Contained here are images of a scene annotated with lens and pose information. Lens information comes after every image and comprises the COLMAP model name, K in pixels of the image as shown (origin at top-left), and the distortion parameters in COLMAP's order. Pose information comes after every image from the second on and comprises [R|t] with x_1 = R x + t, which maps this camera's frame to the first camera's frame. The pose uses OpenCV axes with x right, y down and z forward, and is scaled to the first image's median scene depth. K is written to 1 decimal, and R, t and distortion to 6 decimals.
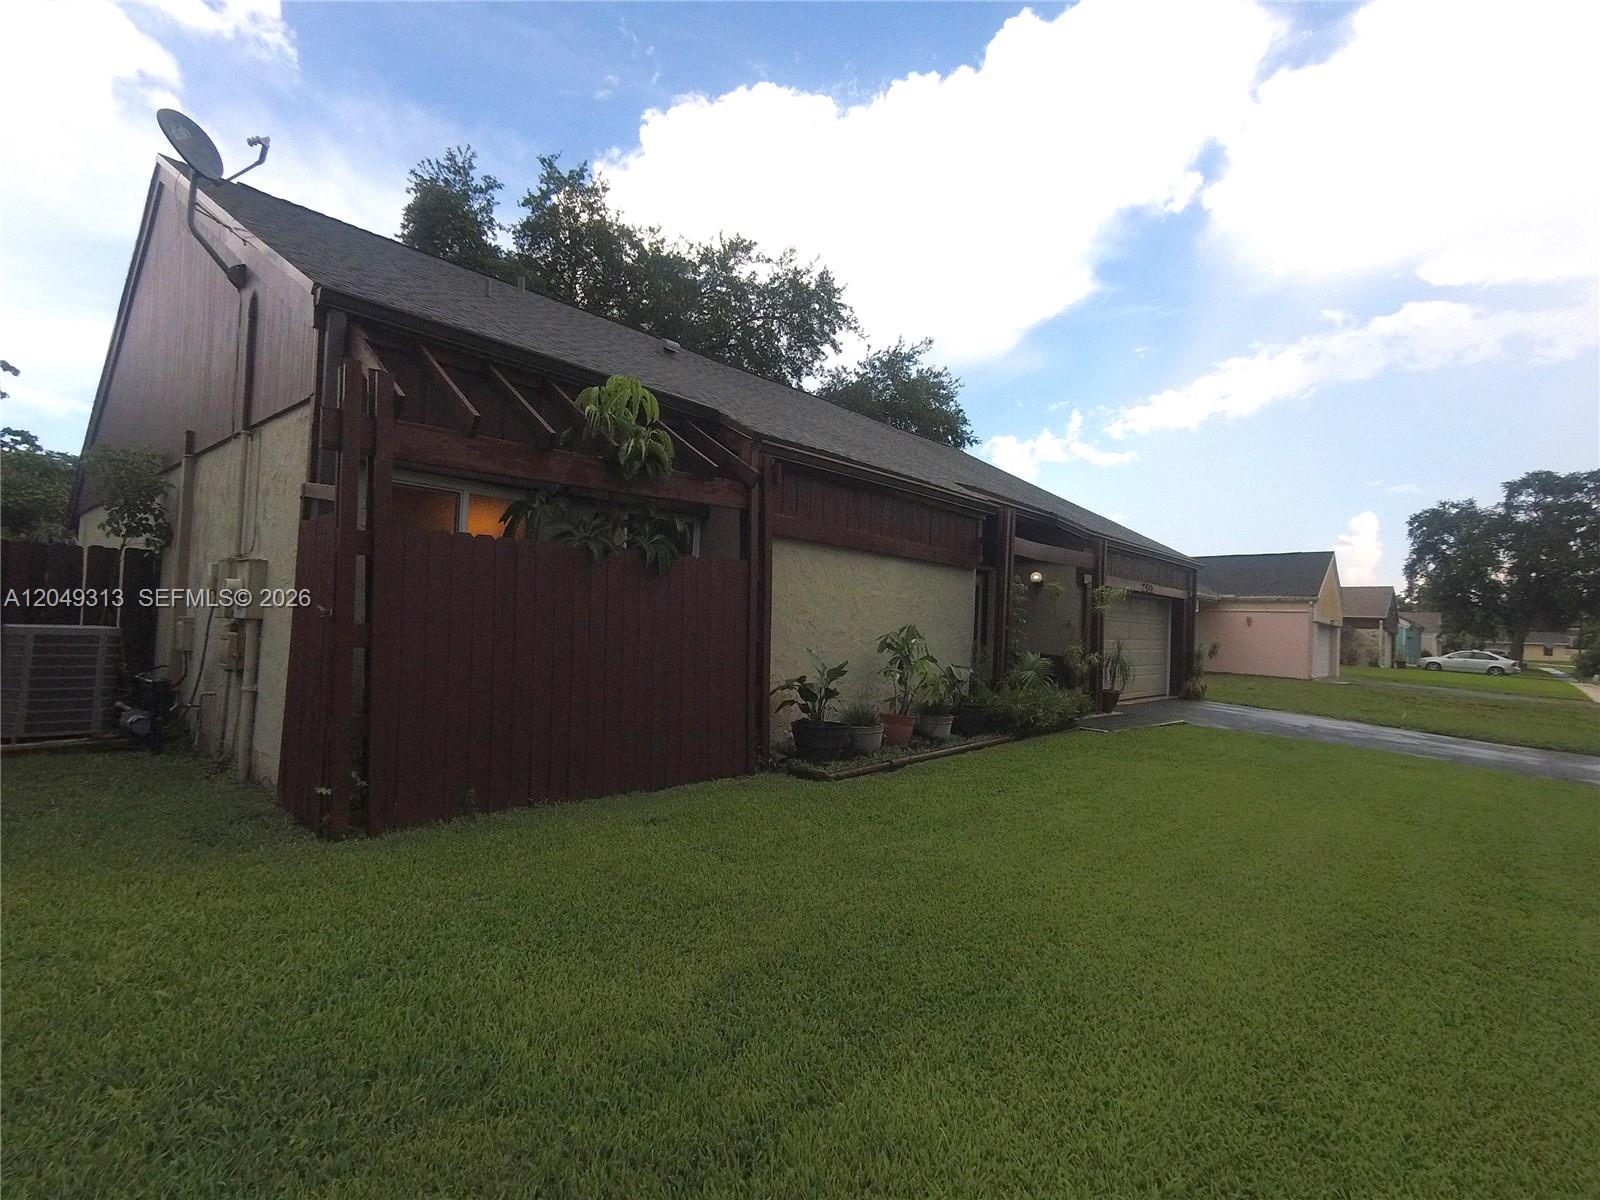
lens RADIAL K [[803.7, 0, 807.0], [0, 803.7, 574.9], [0, 0, 1]] dist [0.001757, 0.009923]
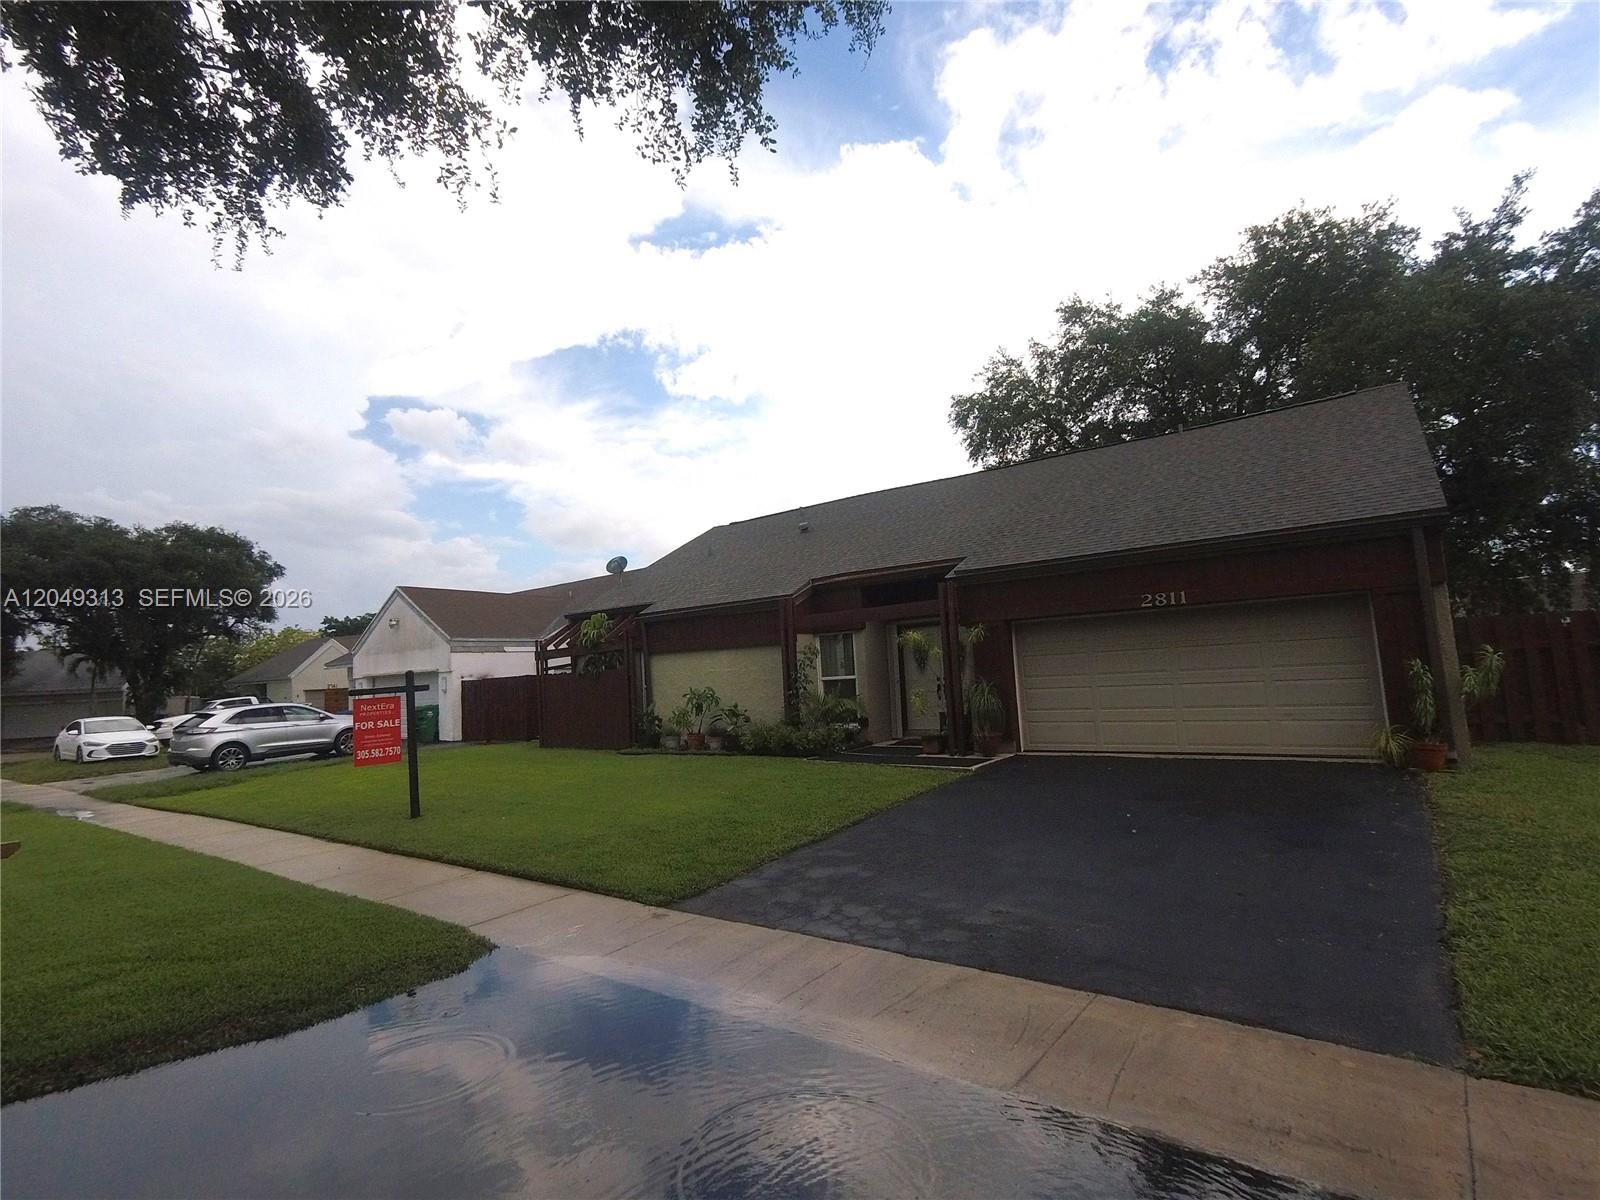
lens RADIAL K [[792.8, 0, 800.0], [0, 792.8, 600.0], [0, 0, 1]] dist [0.004212, 0.009986]
pose [[0.056966, -0.130540, -0.989805, 0.697979], [0.117201, 0.985435, -0.123218, 0.039000], [0.991473, -0.108987, 0.071436, 0.385169]]
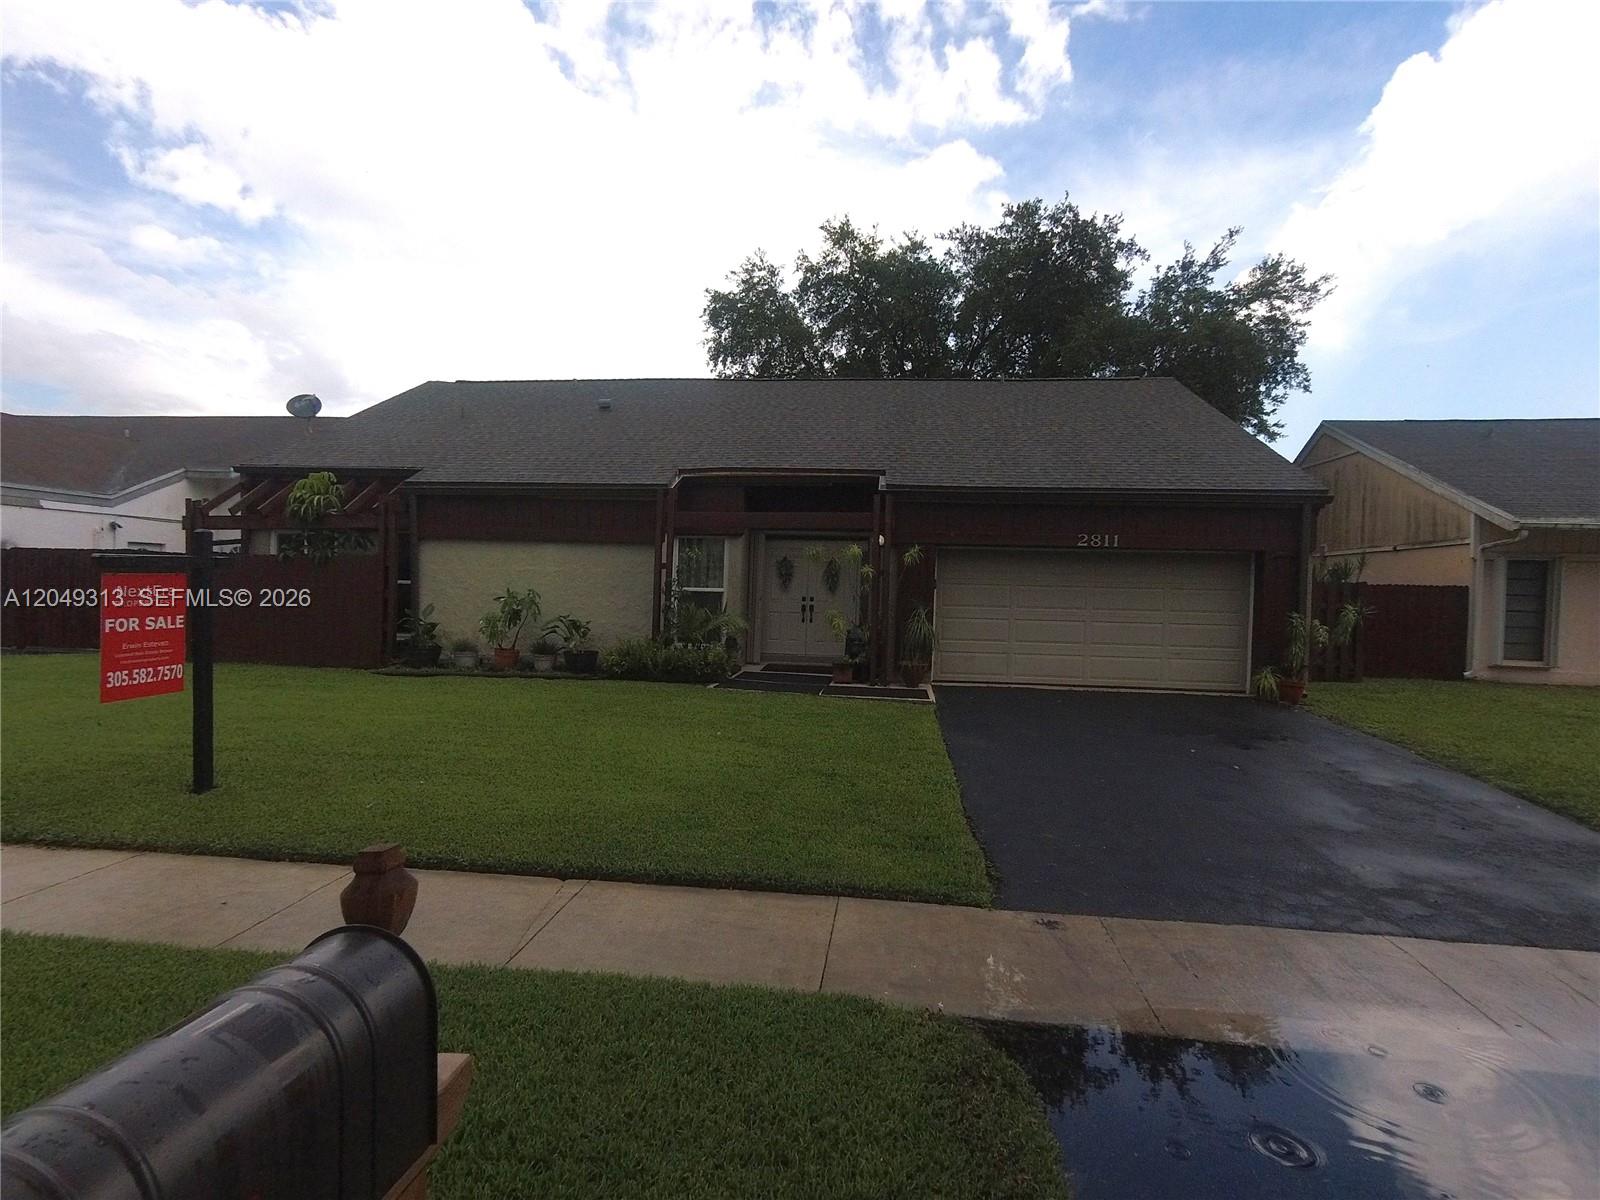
lens RADIAL K [[792.8, 0, 784.5], [0, 792.8, 600.6], [0, 0, 1]] dist [0.012139, 0.001193]
pose [[0.570316, -0.004593, -0.821412, 0.542636], [0.047357, 0.998505, 0.027298, 0.020864], [0.820059, -0.054468, 0.569681, 0.197292]]
